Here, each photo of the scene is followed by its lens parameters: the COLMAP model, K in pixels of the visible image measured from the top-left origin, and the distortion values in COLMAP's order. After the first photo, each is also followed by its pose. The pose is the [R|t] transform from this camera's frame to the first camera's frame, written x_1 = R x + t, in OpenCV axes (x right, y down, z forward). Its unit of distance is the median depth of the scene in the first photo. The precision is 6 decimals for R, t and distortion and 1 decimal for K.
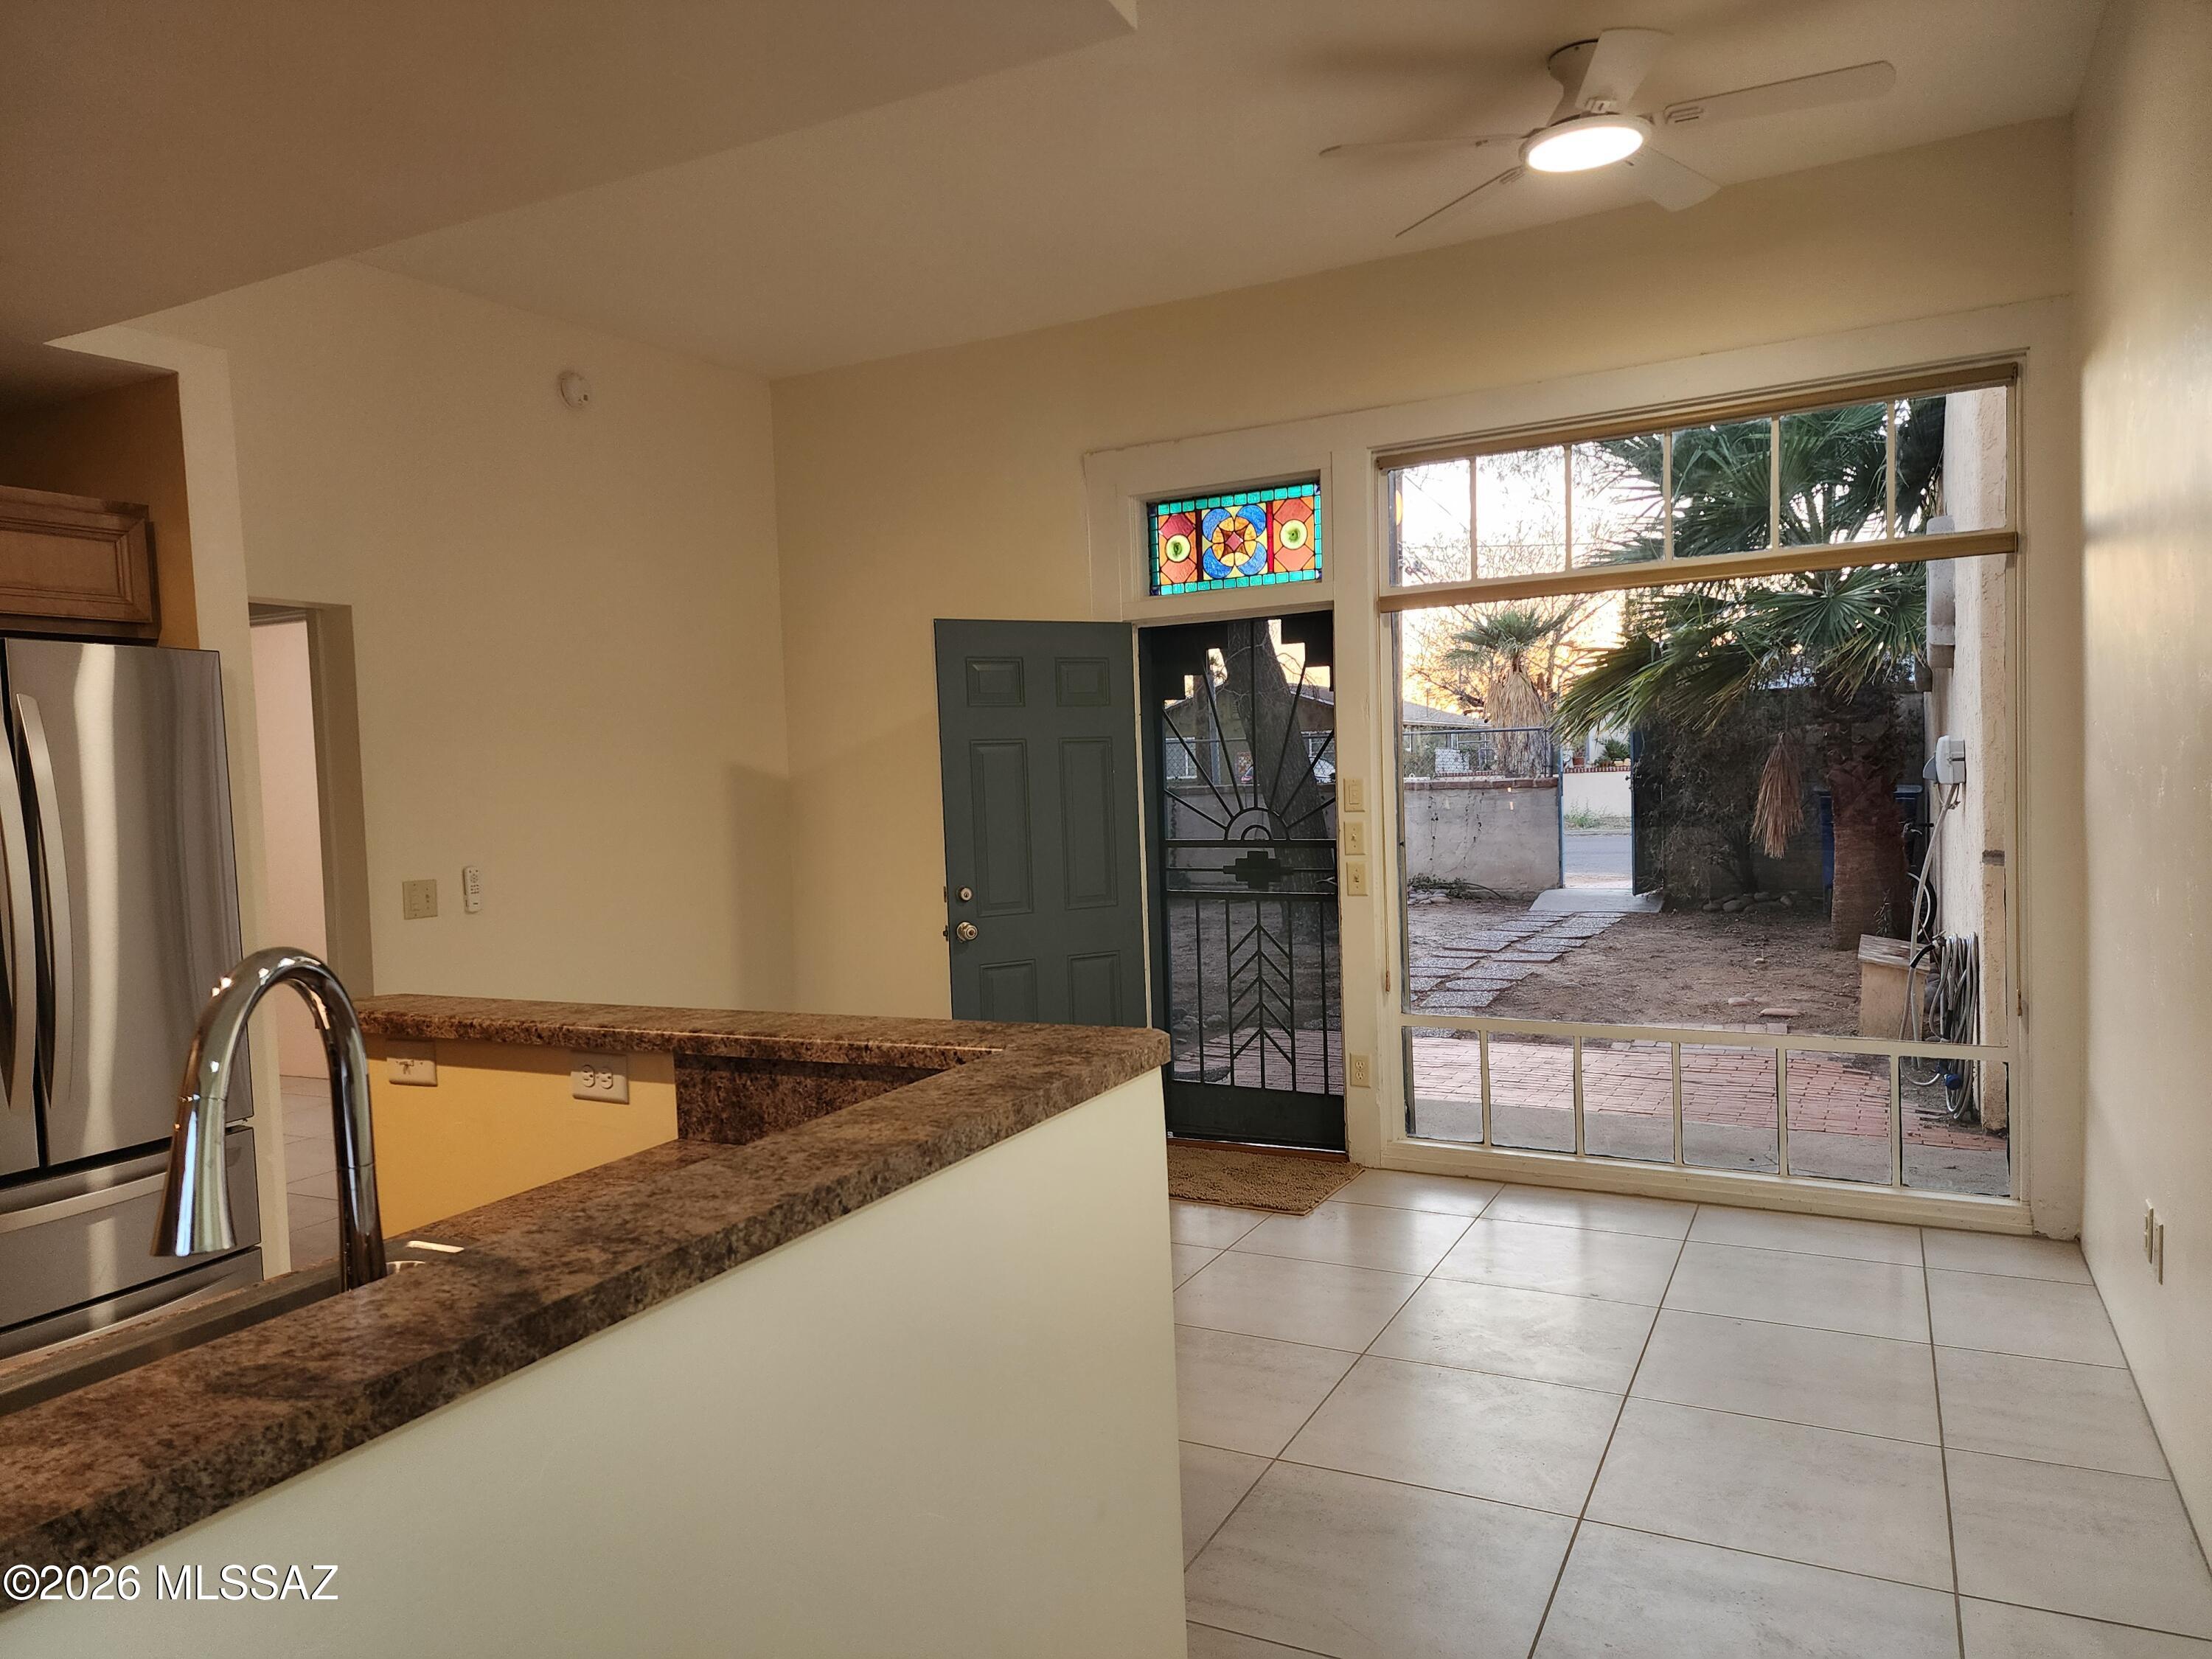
lens RADIAL K [[1473.5, 0, 1106.0], [0, 1473.5, 829.5], [0, 0, 1]] dist [0.069101, -0.057110]
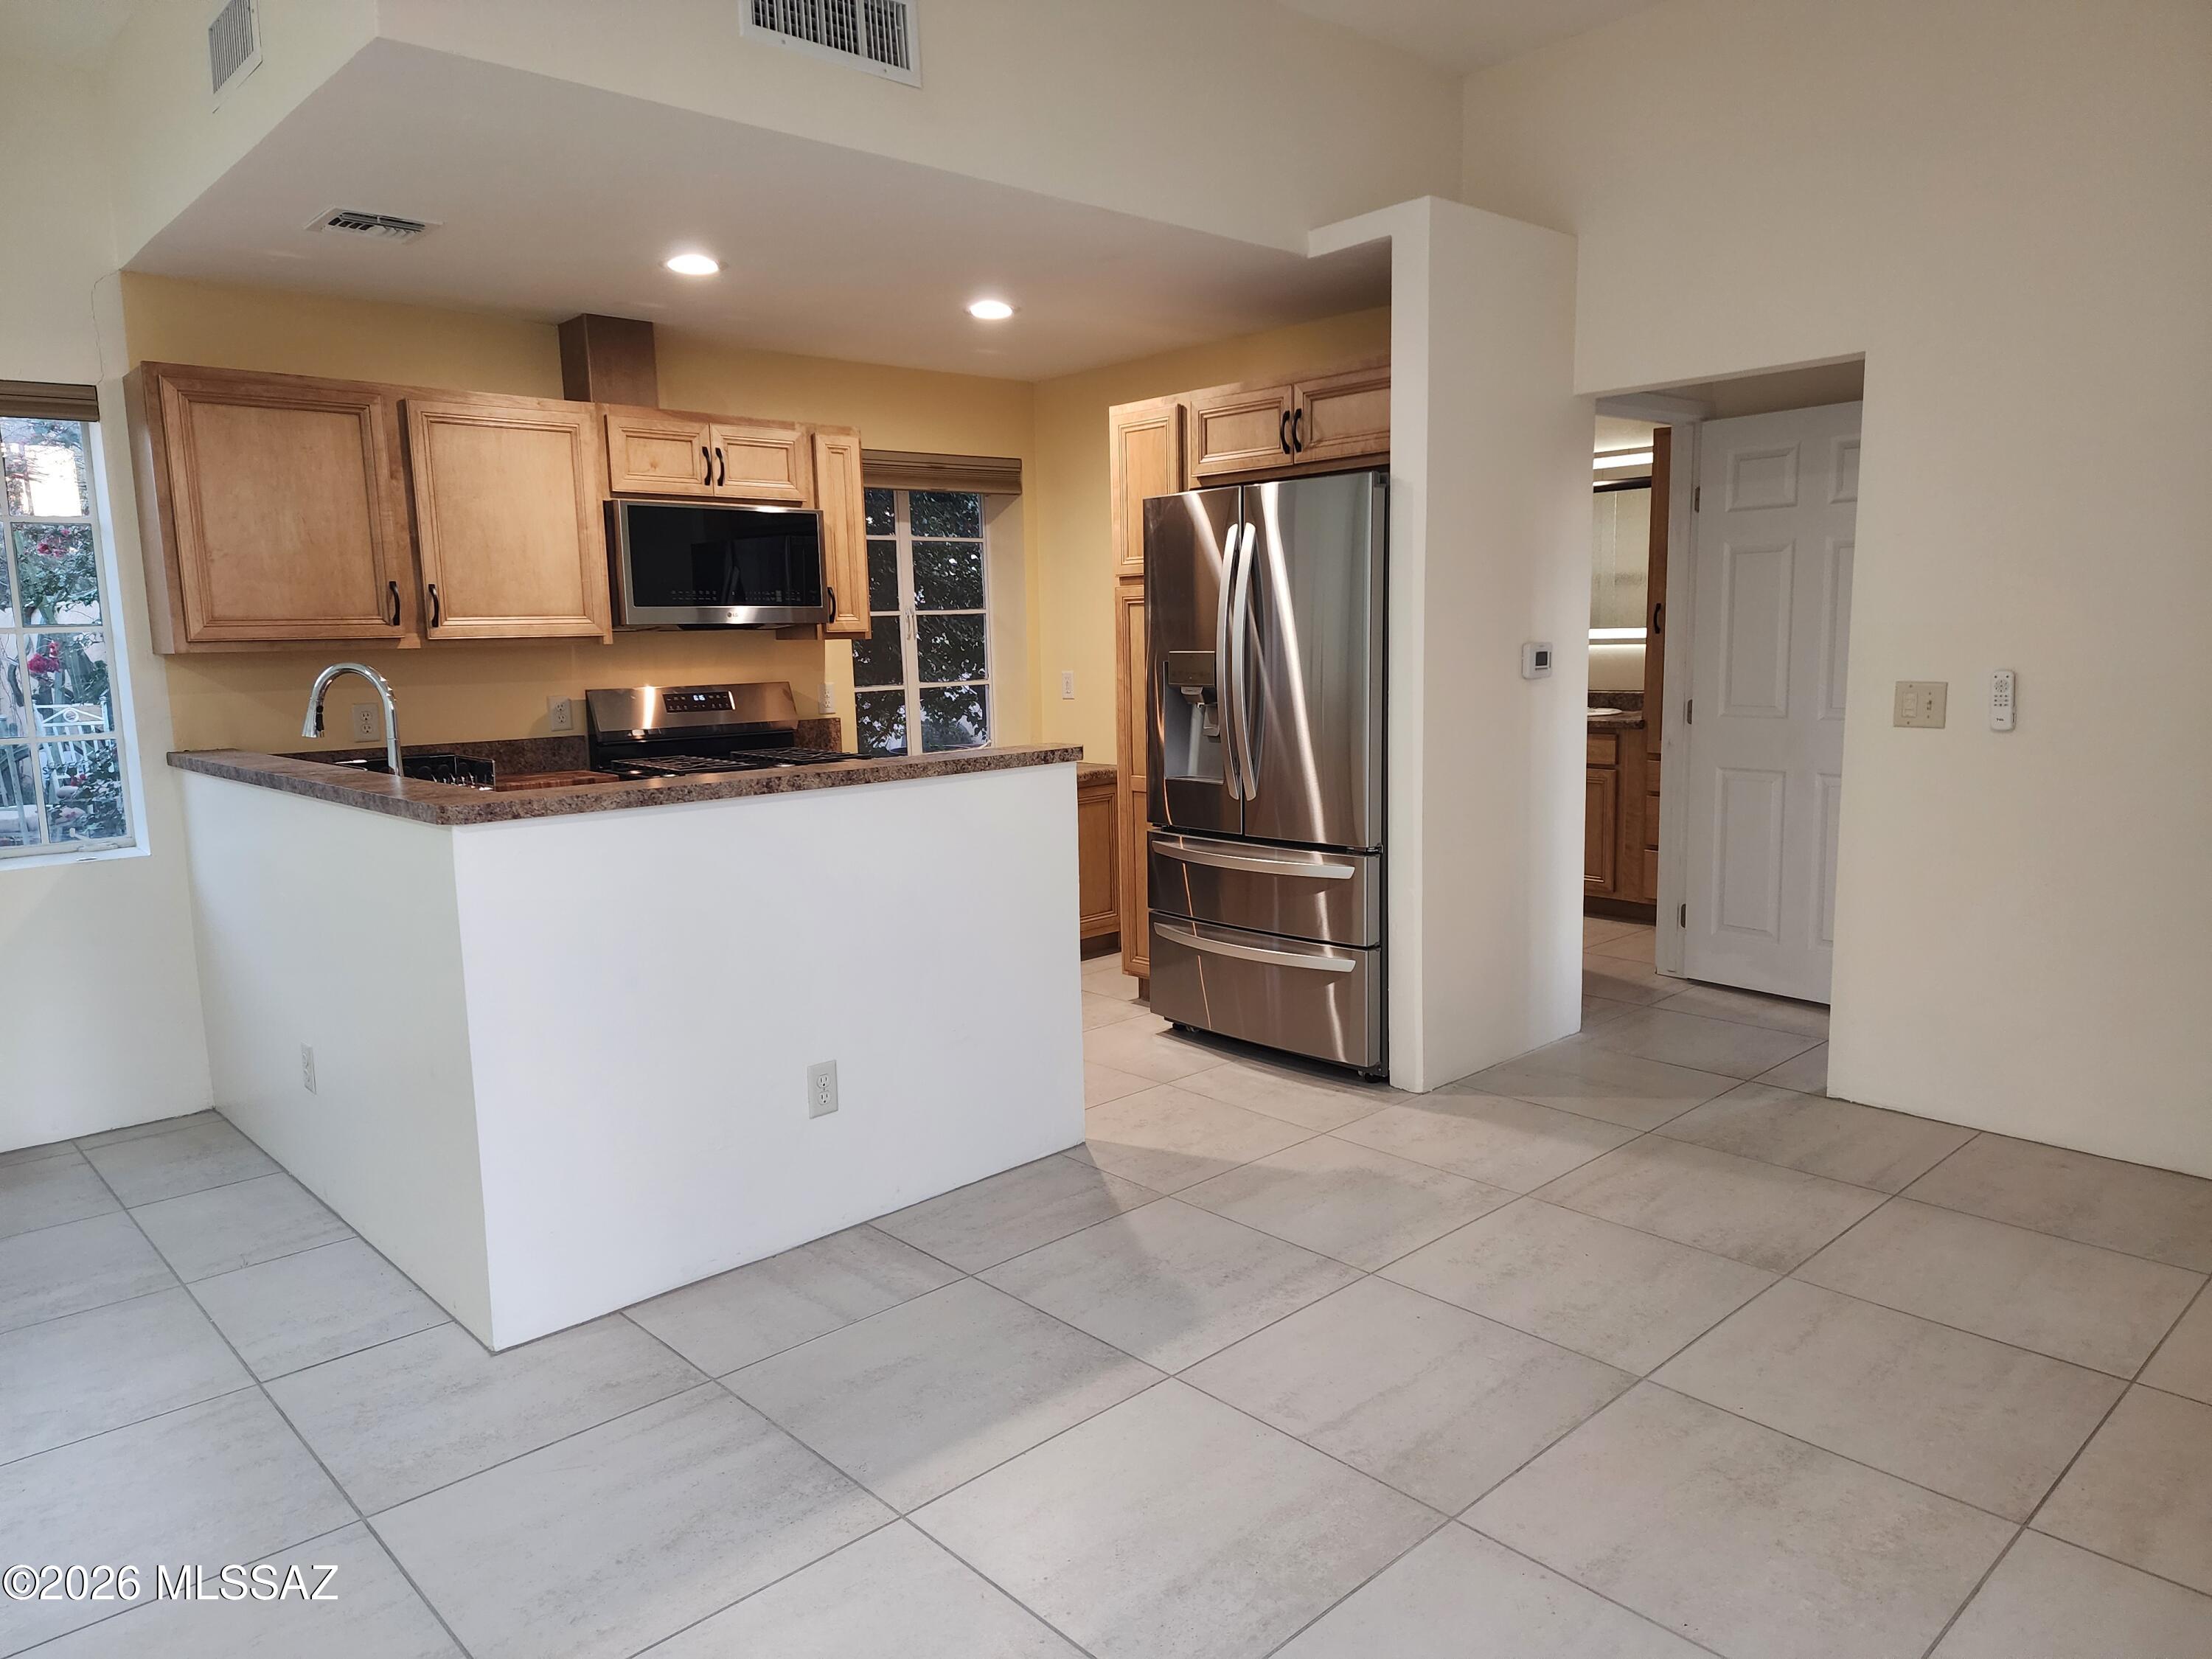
lens RADIAL K [[1473.5, 0, 1106.0], [0, 1473.5, 829.5], [0, 0, 1]] dist [0.069101, -0.057110]
pose [[-0.337894, 0.177690, -0.924258, 0.573939], [0.000417, 0.982045, 0.188647, -0.050887], [0.941184, 0.063358, -0.331902, 1.060006]]
